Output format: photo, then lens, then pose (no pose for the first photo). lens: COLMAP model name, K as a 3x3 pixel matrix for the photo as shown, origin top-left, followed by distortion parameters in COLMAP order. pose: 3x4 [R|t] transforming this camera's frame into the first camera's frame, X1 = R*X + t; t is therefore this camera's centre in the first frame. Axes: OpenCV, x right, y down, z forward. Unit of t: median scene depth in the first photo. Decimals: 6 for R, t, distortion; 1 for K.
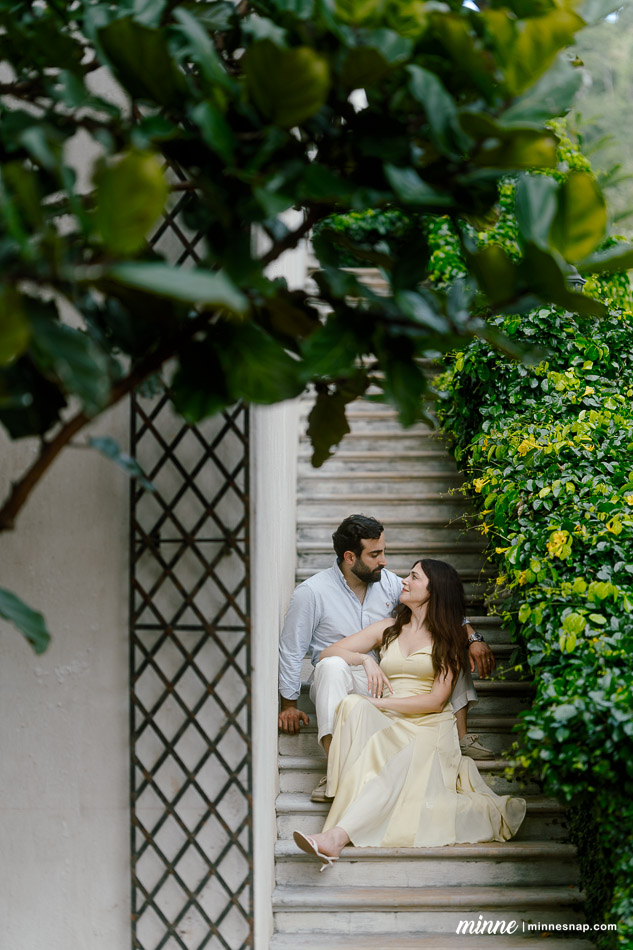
lens RADIAL K [[2456.0, 0, 316.5], [0, 2456.0, 475.0], [0, 0, 1]] dist [0.059851, 0.199234]
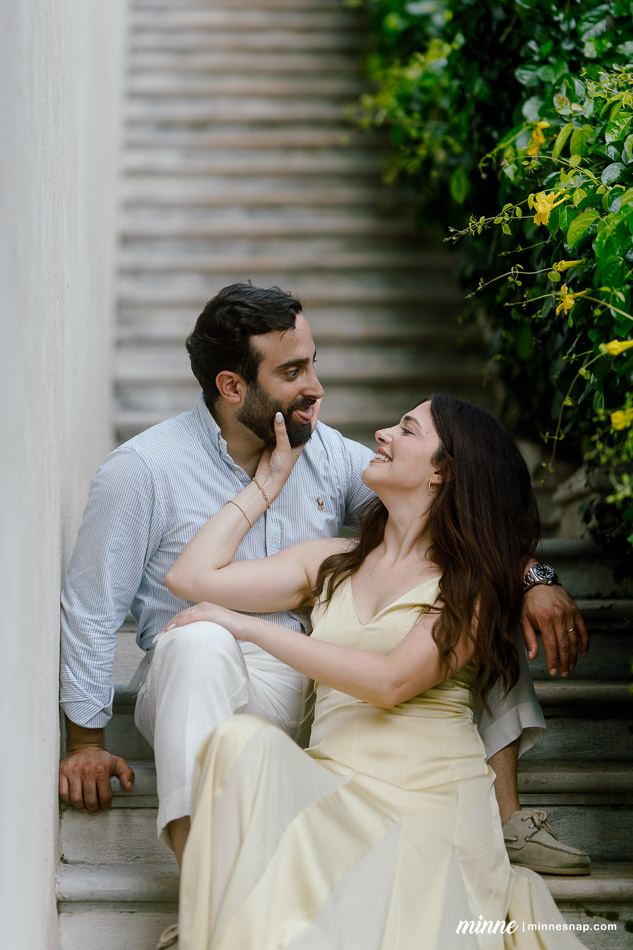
lens RADIAL K [[3105.8, 0, 234.2], [0, 3105.8, 299.8], [0, 0, 1]] dist [-0.007411, 0.813768]
pose [[0.999672, -0.000746, 0.025599, 0.000522], [0.001843, 0.999080, -0.042850, 0.042700], [-0.025544, 0.042883, 0.998753, 0.482970]]
